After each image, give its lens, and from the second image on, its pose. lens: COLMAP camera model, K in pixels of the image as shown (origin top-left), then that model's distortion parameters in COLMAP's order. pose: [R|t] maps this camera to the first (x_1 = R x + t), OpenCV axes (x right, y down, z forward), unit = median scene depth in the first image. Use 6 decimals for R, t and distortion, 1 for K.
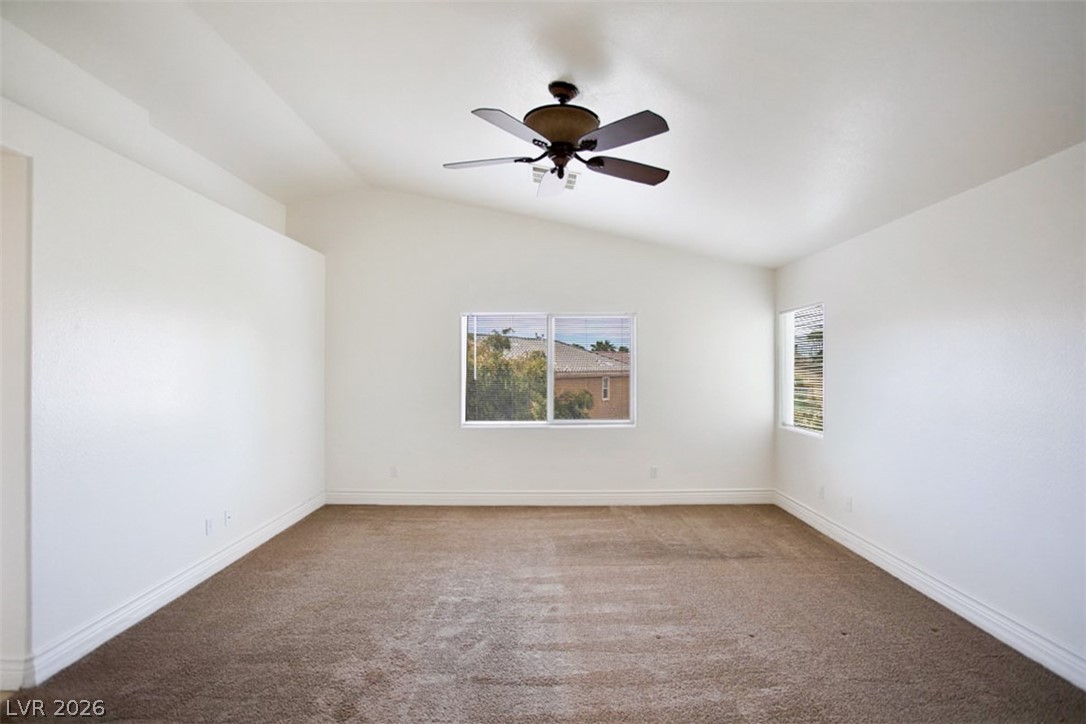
lens RADIAL K [[527.2, 0, 552.0], [0, 527.2, 367.1], [0, 0, 1]] dist [-0.014133, 0.011513]
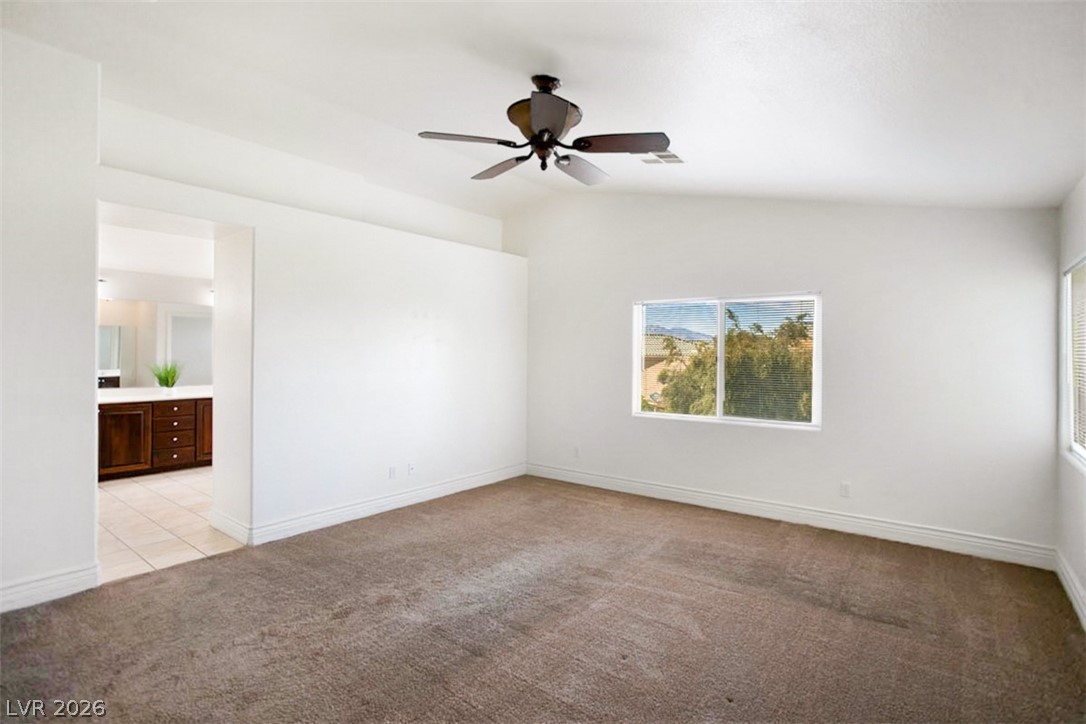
lens RADIAL K [[527.2, 0, 553.4], [0, 527.2, 357.5], [0, 0, 1]] dist [-0.014133, 0.011513]
pose [[0.786070, 0.000942, -0.618137, 0.455650], [-0.000454, 0.999999, 0.000948, -0.001338], [0.618138, -0.000465, 0.786070, 0.148190]]
